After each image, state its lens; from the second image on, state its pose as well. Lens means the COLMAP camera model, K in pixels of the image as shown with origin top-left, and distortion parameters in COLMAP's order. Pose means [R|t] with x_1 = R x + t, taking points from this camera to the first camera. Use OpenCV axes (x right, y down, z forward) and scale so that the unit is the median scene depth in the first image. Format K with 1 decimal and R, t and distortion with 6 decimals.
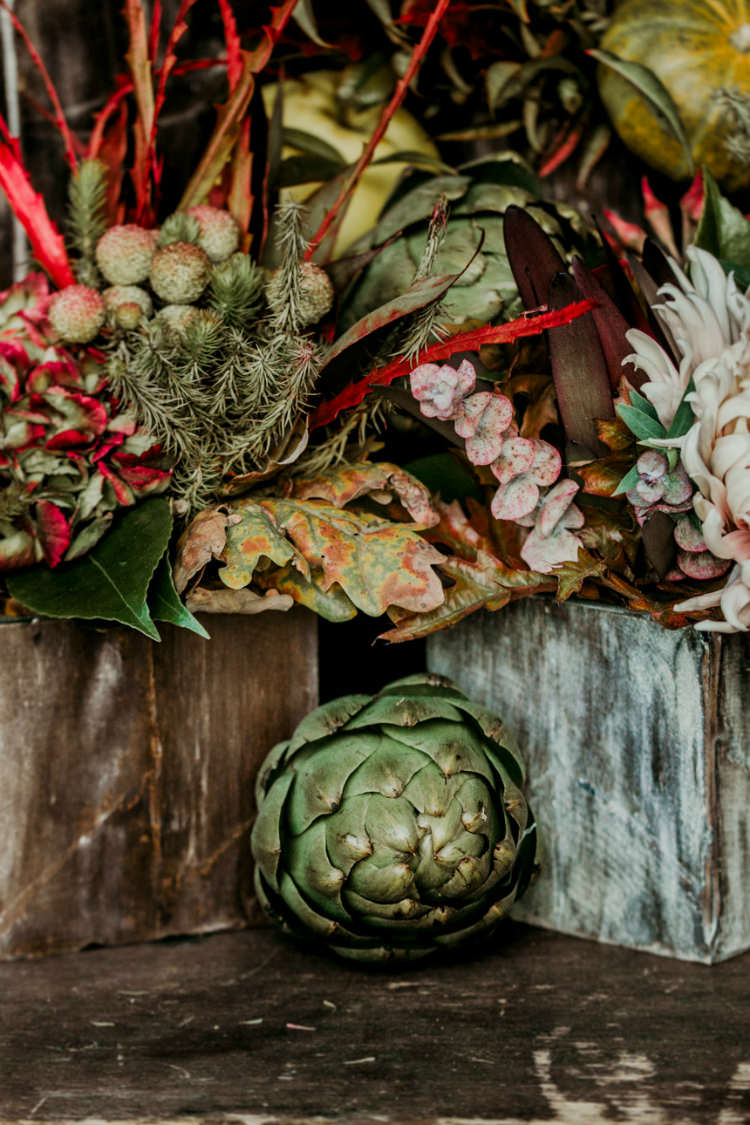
lens RADIAL K [[5273.2, 0, 374.7], [0, 5273.2, 562.1], [0, 0, 1]] dist [-0.159772, 0.000000]
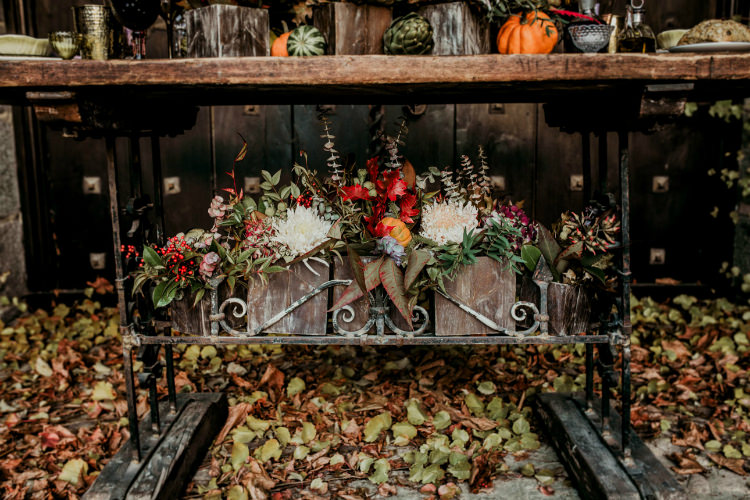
lens RADIAL K [[756.4, 0, 375.2], [0, 756.4, 239.3], [0, 0, 1]] dist [-0.042062, 0.000000]
pose [[0.995399, 0.000691, 0.095819, -0.113204], [0.006016, 0.997551, -0.069689, 0.330245], [-0.095633, 0.069945, 0.992956, 0.191556]]
